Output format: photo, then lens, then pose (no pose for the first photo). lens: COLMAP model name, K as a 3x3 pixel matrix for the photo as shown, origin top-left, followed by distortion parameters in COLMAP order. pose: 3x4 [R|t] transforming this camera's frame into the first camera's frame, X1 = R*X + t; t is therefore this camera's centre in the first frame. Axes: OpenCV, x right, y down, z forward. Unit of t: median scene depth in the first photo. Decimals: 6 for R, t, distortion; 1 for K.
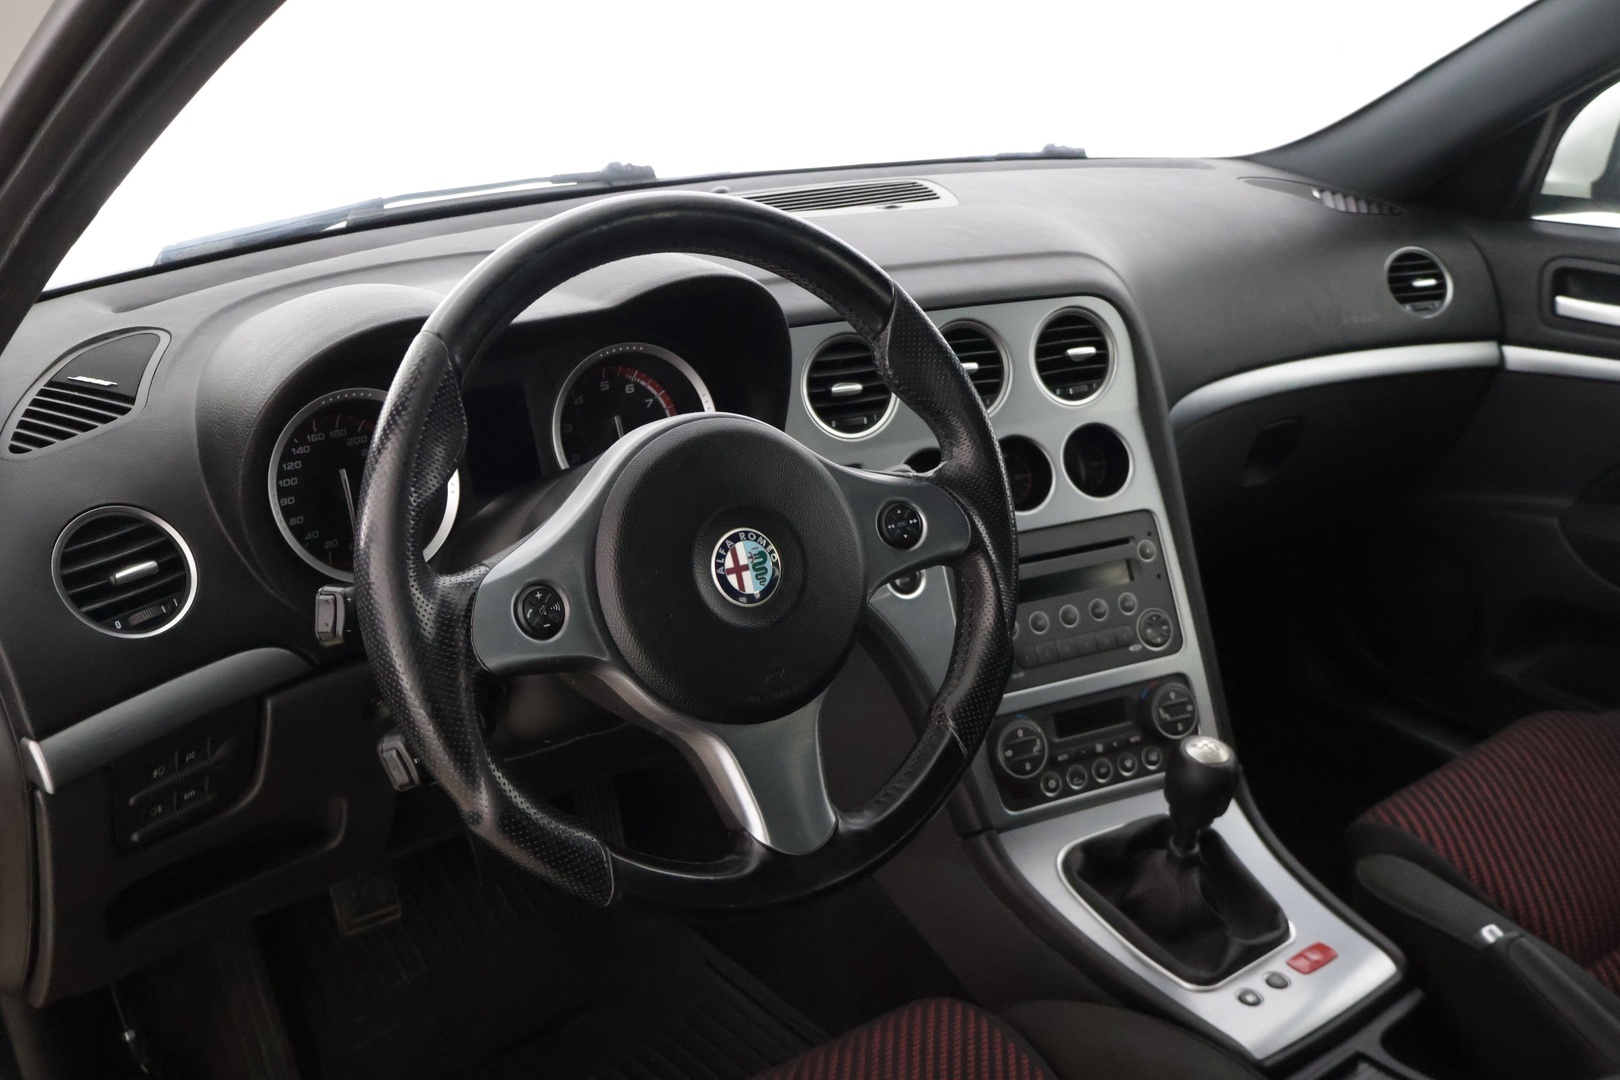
lens RADIAL K [[1422.8, 0, 816.0], [0, 1422.8, 544.3], [0, 0, 1]] dist [-0.009031, 0.031276]
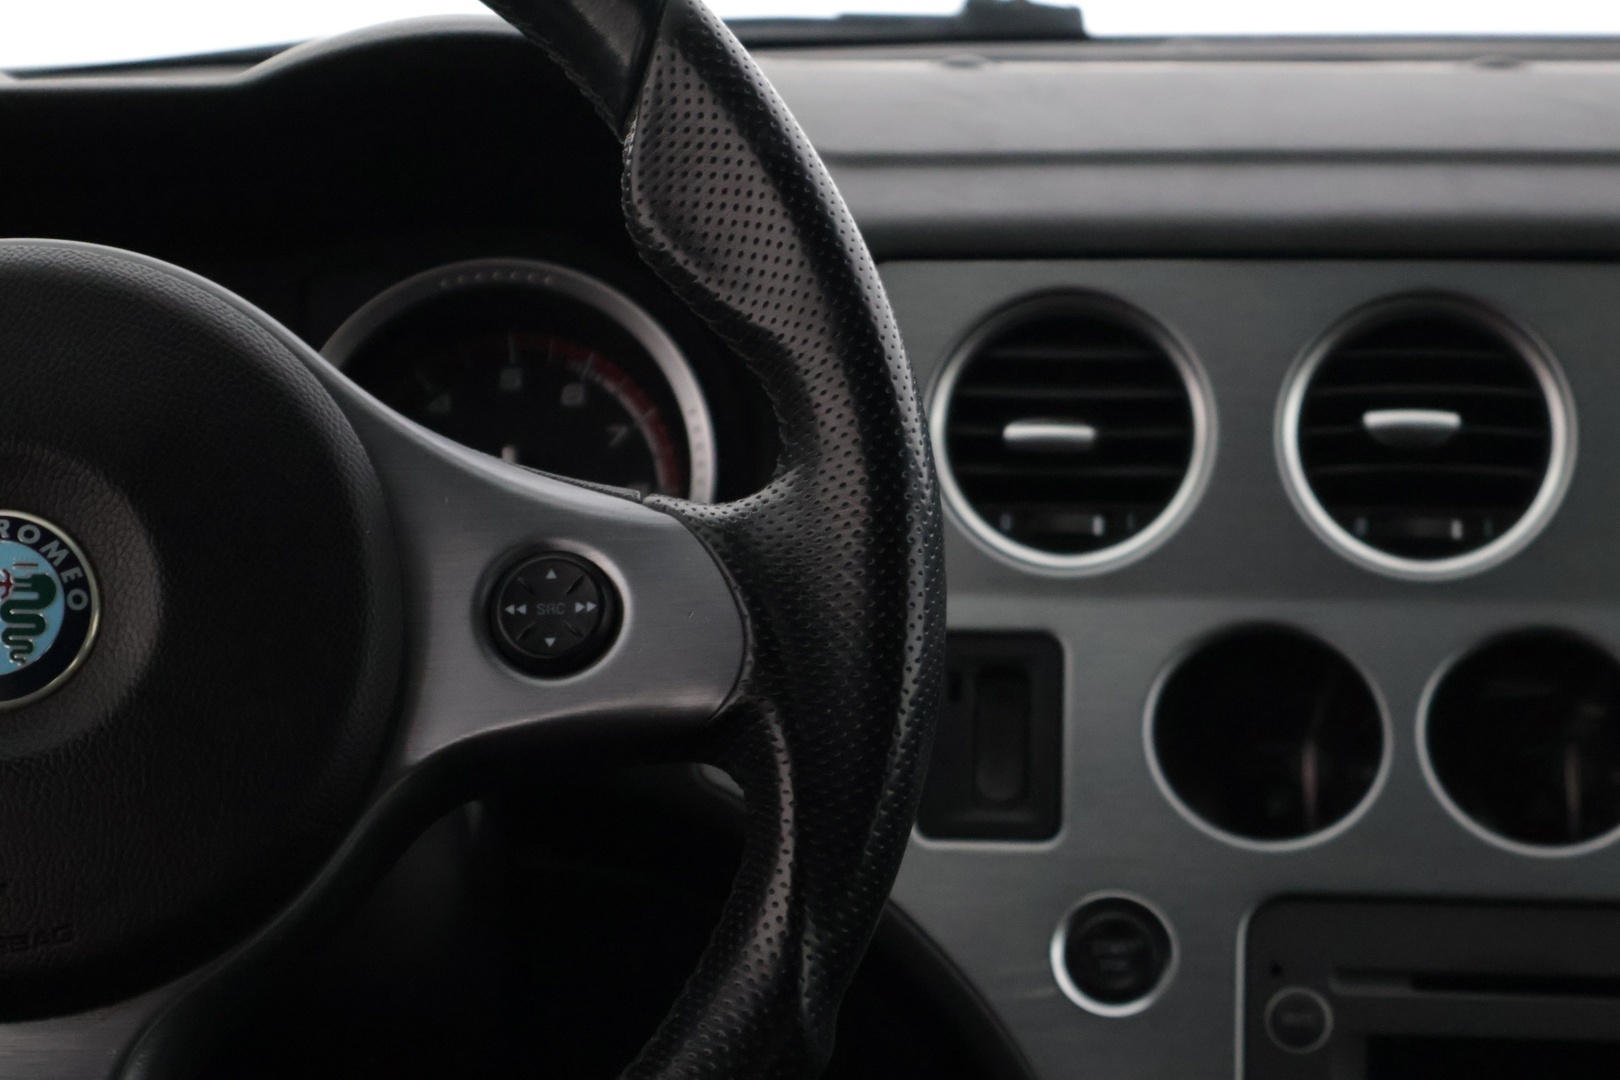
lens RADIAL K [[3272.4, 0, 816.1], [0, 3272.4, 529.2], [0, 0, 1]] dist [0.041106, 0.000000]
pose [[0.865845, 0.087547, -0.492593, 0.390162], [-0.188252, 0.969224, -0.158639, 0.063388], [0.463544, 0.230089, 0.855679, 0.229819]]
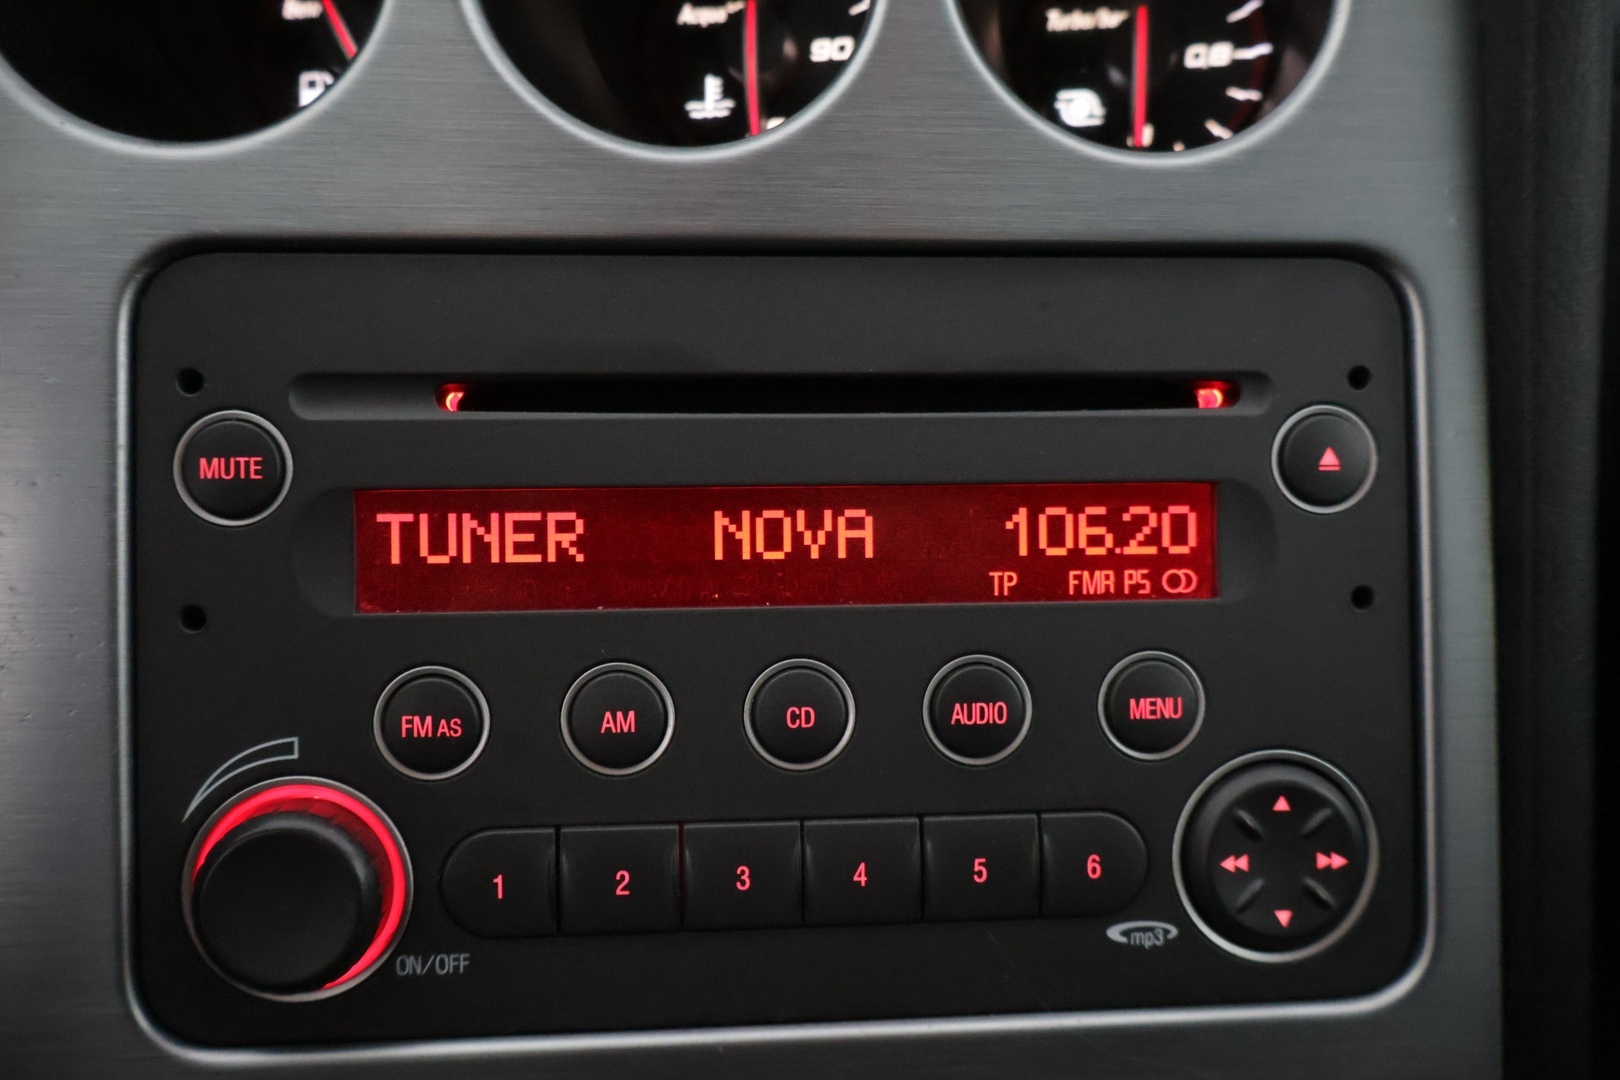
lens RADIAL K [[1360.9, 0, 795.6], [0, 1360.9, 525.1], [0, 0, 1]] dist [-0.002889, -0.002361]
pose [[0.940559, 0.191918, -0.280208, 0.232060], [-0.161590, 0.978545, 0.127818, 0.001214], [0.298727, -0.074941, 0.951392, 0.848730]]
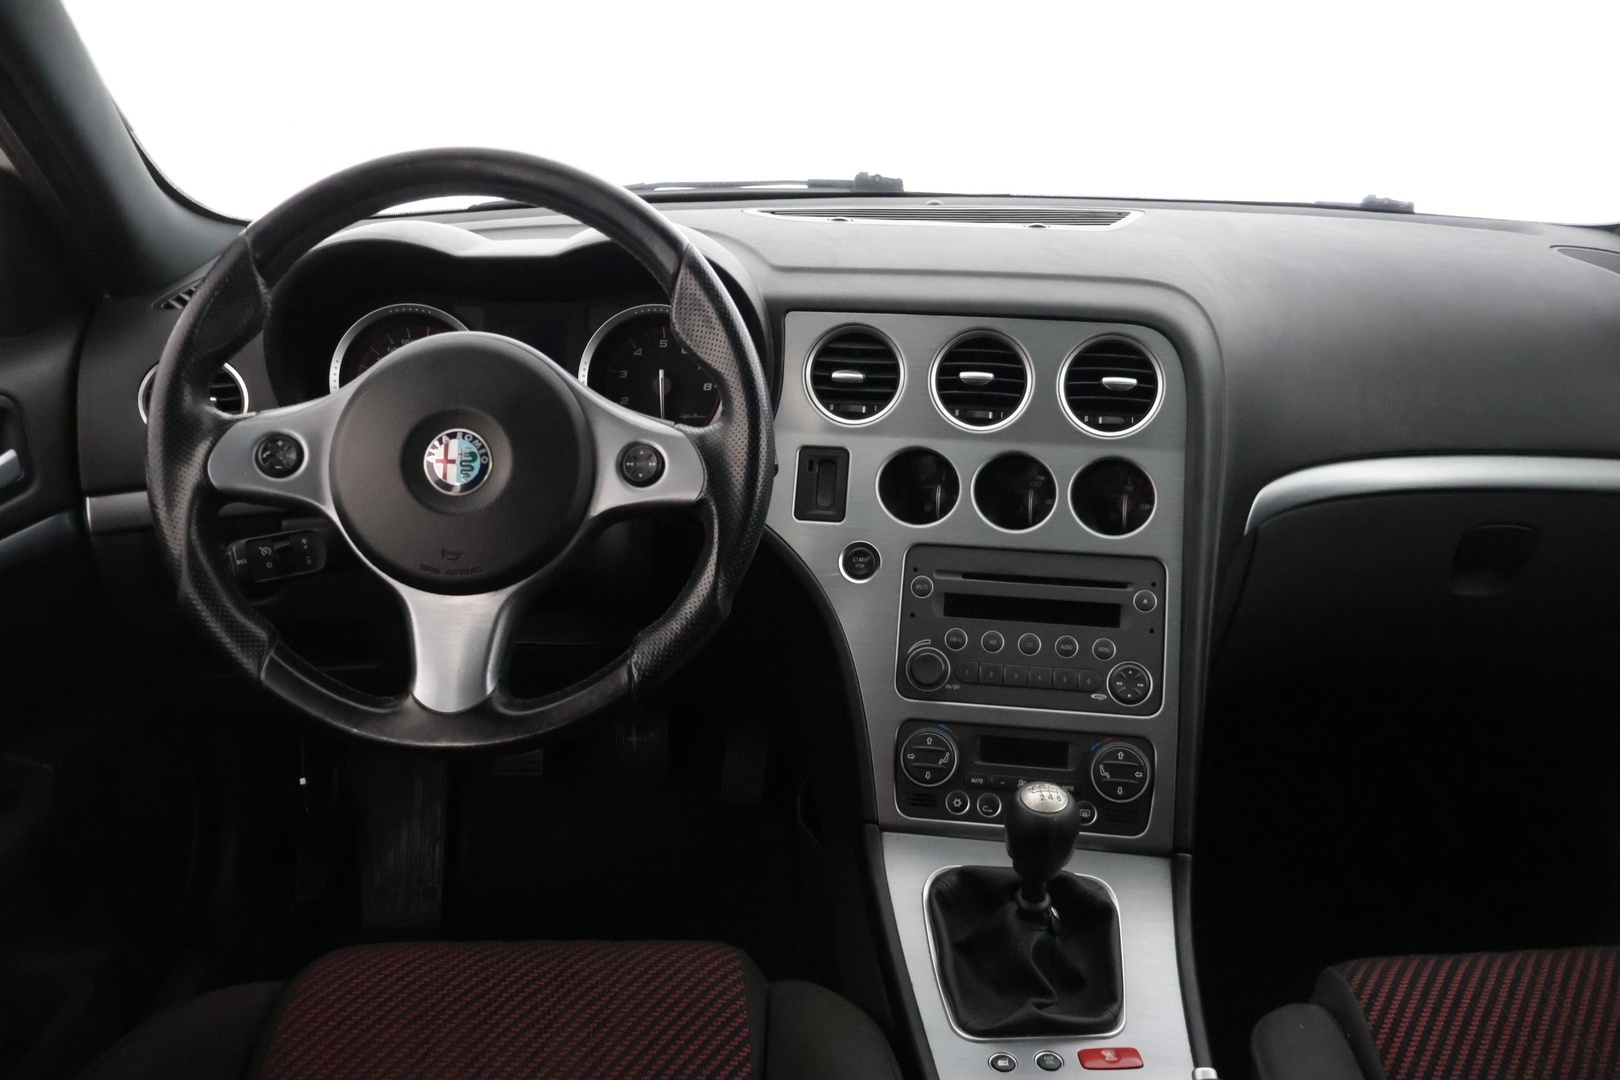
lens RADIAL K [[1360.9, 0, 804.9], [0, 1360.9, 538.7], [0, 0, 1]] dist [-0.002889, -0.002361]
pose [[0.835992, 0.198696, -0.511505, 0.525162], [-0.218827, 0.975531, 0.021302, -0.006005], [0.503221, 0.094123, 0.859016, 0.125463]]
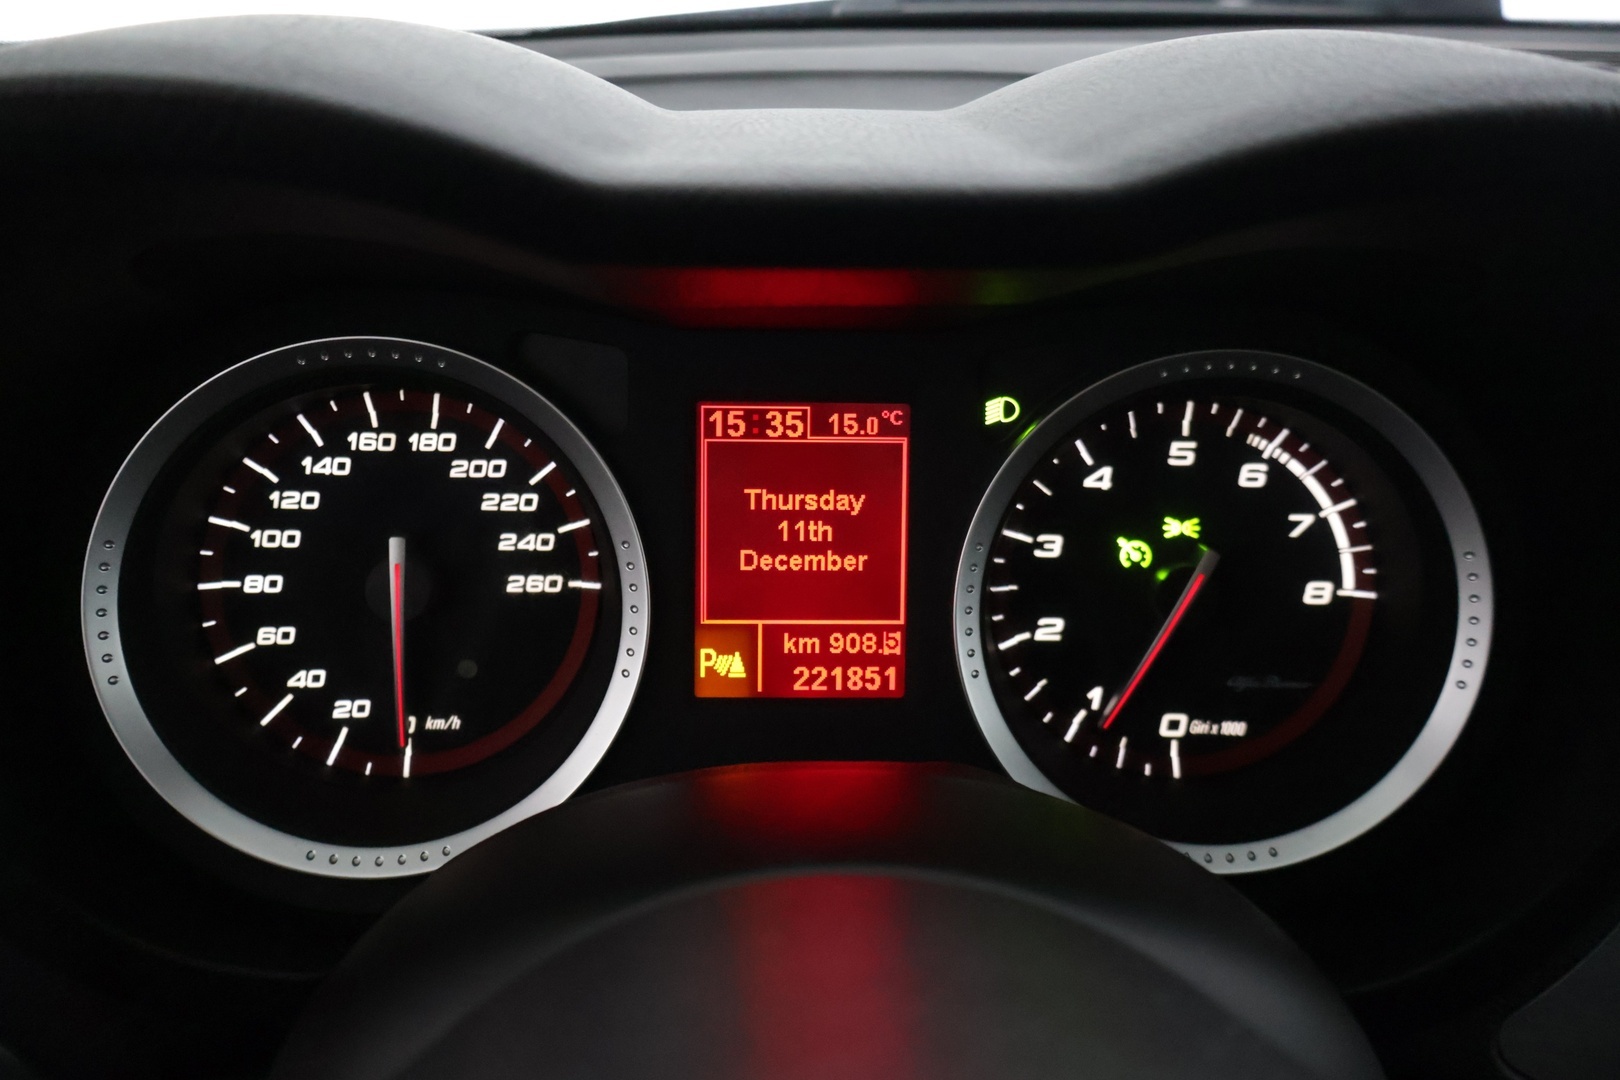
lens RADIAL K [[1360.9, 0, 810.9], [0, 1360.9, 524.2], [0, 0, 1]] dist [-0.002889, -0.002361]
pose [[0.833633, 0.247328, -0.493846, -0.050303], [-0.235619, 0.967941, 0.087029, -0.099138], [0.499538, 0.043809, 0.865183, 0.635945]]
